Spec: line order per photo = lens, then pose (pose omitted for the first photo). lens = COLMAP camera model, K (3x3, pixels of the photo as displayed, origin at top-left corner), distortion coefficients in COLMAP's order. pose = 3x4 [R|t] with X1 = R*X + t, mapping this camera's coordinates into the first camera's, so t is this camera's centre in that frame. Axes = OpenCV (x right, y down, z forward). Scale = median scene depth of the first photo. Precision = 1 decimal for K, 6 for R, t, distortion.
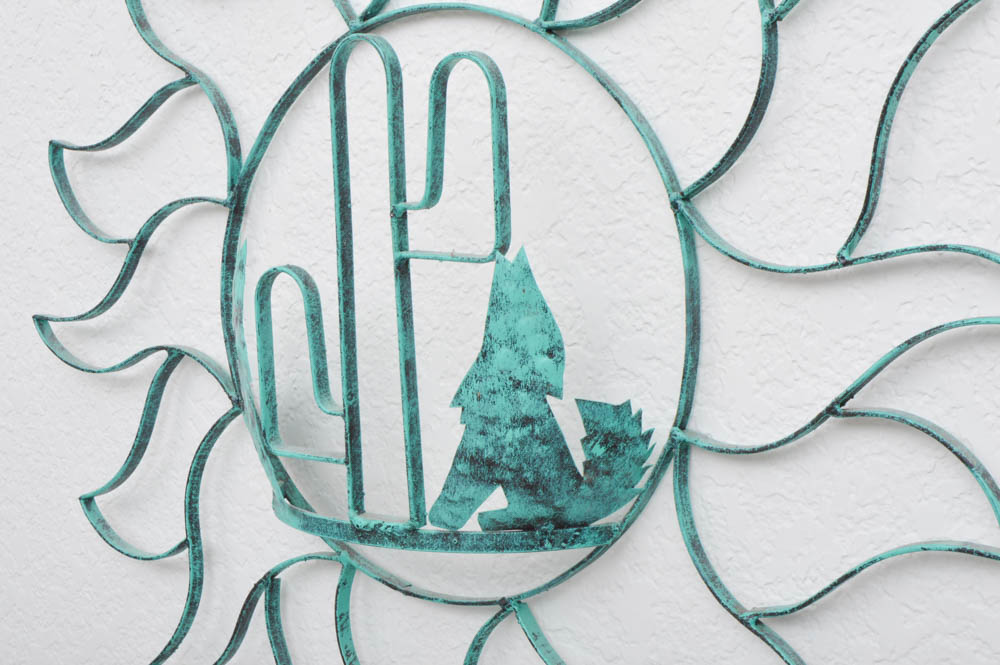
lens RADIAL K [[1612.0, 0, 500.0], [0, 1612.0, 332.5], [0, 0, 1]] dist [-0.006563, -0.033105]
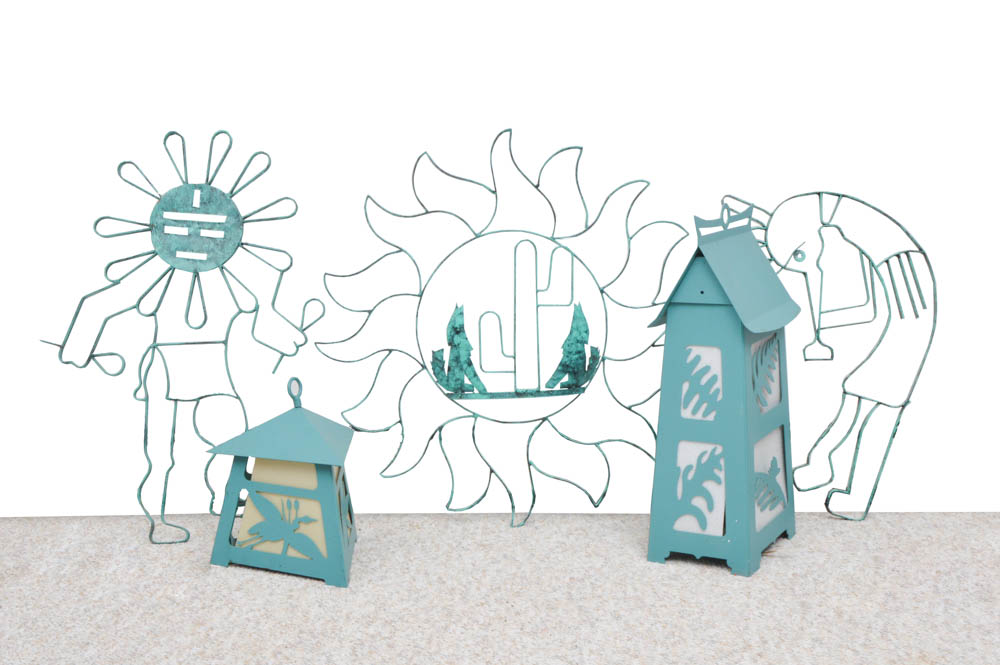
lens RADIAL K [[1207.0, 0, 500.0], [0, 1207.0, 332.5], [0, 0, 1]] dist [-0.013681, -0.008694]
pose [[0.785270, -0.013407, 0.619009, -1.670039], [0.077848, 0.993970, -0.077229, 0.194191], [-0.614241, 0.108834, 0.781578, -0.889404]]
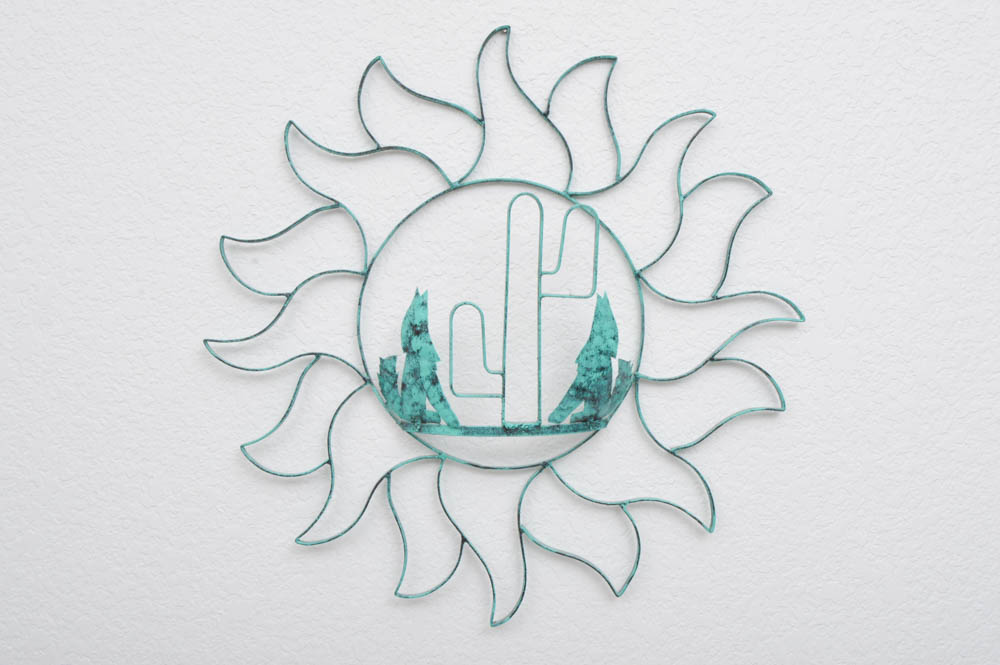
lens RADIAL K [[1207.0, 0, 500.0], [0, 1207.0, 332.5], [0, 0, 1]] dist [-0.013681, -0.008694]
pose [[0.779450, -0.004991, 0.626445, -1.123585], [0.047757, 0.997532, -0.051475, 0.082292], [-0.624642, 0.070039, 0.777764, -0.217086]]
